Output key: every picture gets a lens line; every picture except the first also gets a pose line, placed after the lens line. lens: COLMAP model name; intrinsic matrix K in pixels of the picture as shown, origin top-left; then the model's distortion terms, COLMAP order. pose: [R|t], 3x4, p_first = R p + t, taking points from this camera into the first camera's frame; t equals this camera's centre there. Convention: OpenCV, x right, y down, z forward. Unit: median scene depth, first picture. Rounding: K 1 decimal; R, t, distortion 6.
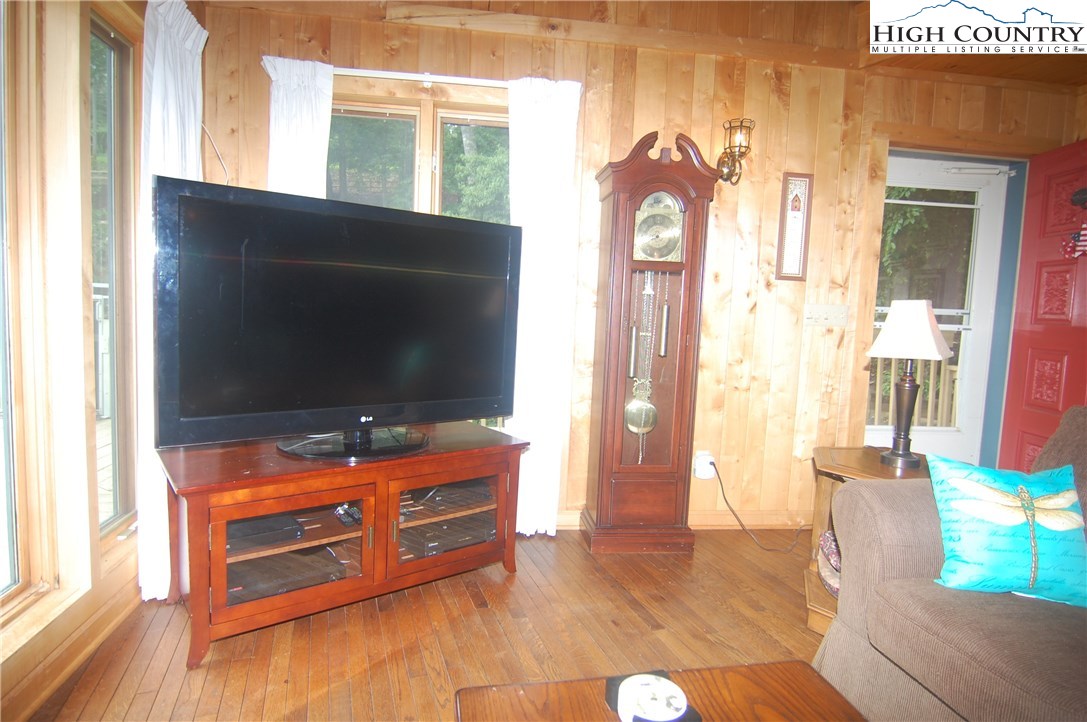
lens RADIAL K [[600.2, 0, 536.8], [0, 600.2, 358.8], [0, 0, 1]] dist [-0.001172, -0.016339]
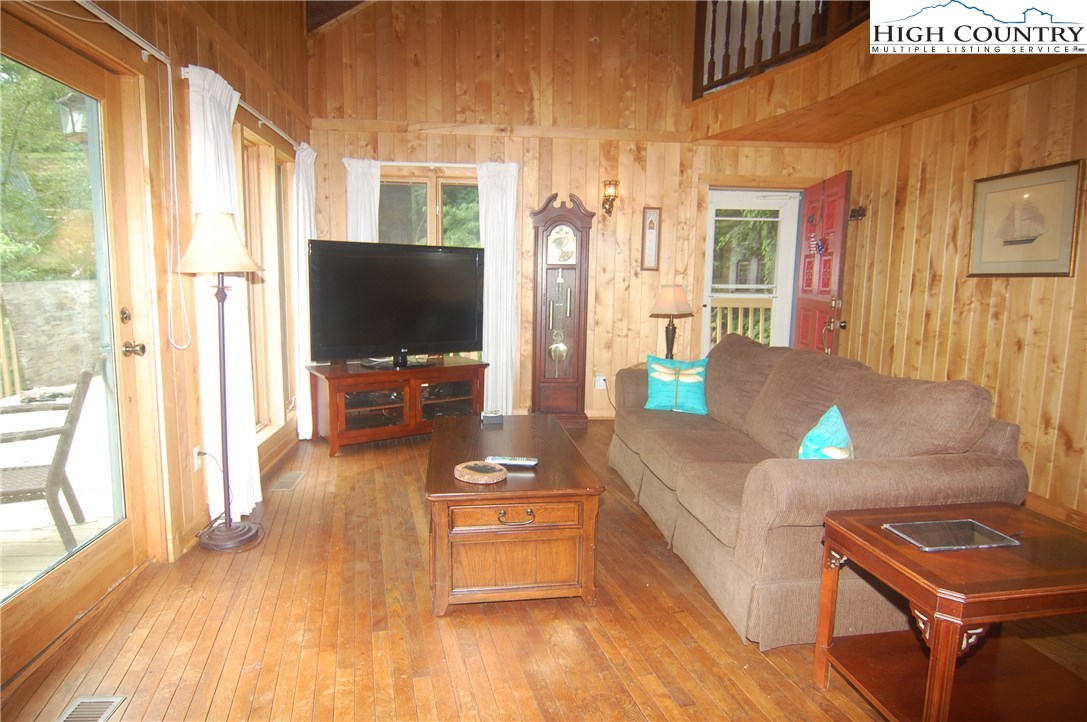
lens RADIAL K [[600.2, 0, 536.8], [0, 600.2, 358.8], [0, 0, 1]] dist [-0.001172, -0.016339]
pose [[0.998349, -0.018475, -0.054380, 0.207482], [0.020764, 0.998909, 0.041827, 0.041804], [0.053548, -0.042888, 0.997644, -0.761384]]
